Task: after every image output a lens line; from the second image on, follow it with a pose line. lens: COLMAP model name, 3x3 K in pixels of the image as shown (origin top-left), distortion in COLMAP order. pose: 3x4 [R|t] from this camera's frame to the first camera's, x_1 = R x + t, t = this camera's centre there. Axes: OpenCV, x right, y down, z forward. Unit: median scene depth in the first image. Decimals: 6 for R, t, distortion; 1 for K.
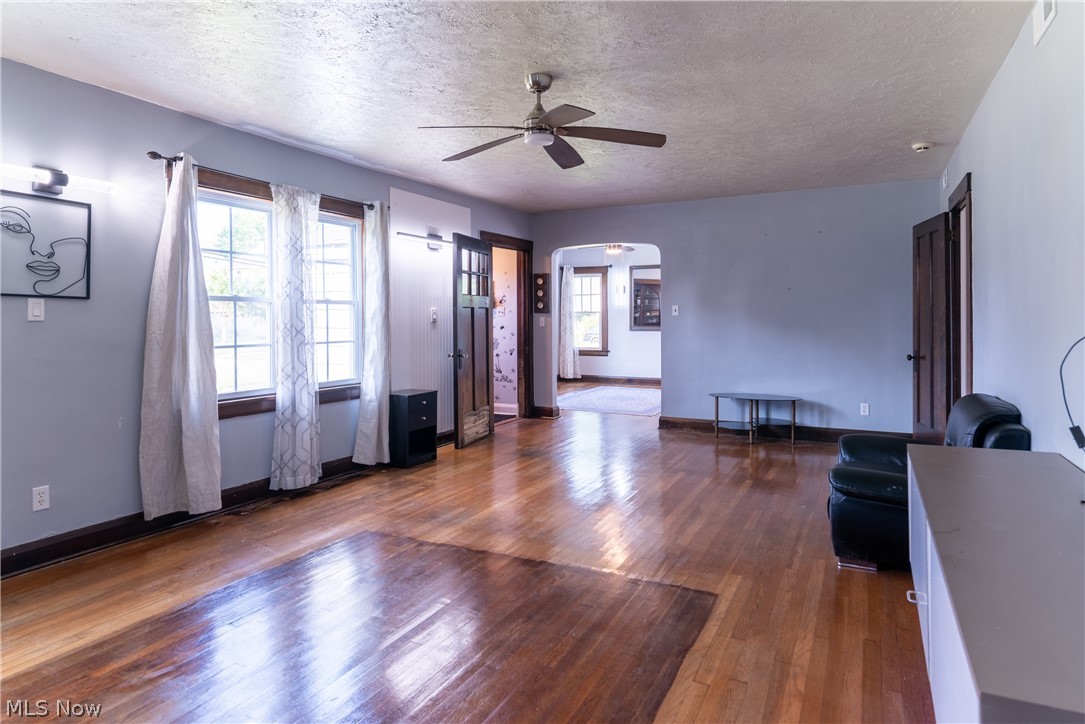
lens RADIAL K [[644.4, 0, 545.4], [0, 644.4, 306.5], [0, 0, 1]] dist [0.003584, 0.001132]
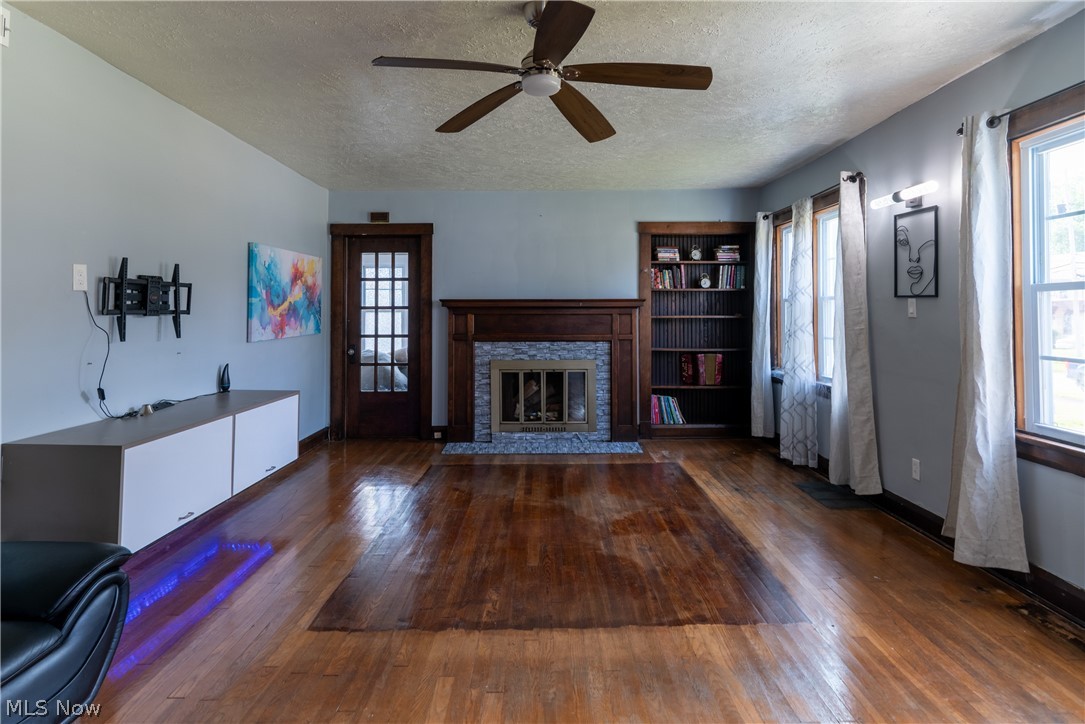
lens RADIAL K [[624.1, 0, 546.7], [0, 624.1, 304.7], [0, 0, 1]] dist [0.001101, -0.000175]
pose [[-0.890426, -0.004156, -0.455110, 0.327447], [0.008816, 0.999613, -0.026377, 0.023166], [0.455044, -0.027499, -0.890044, 1.715020]]
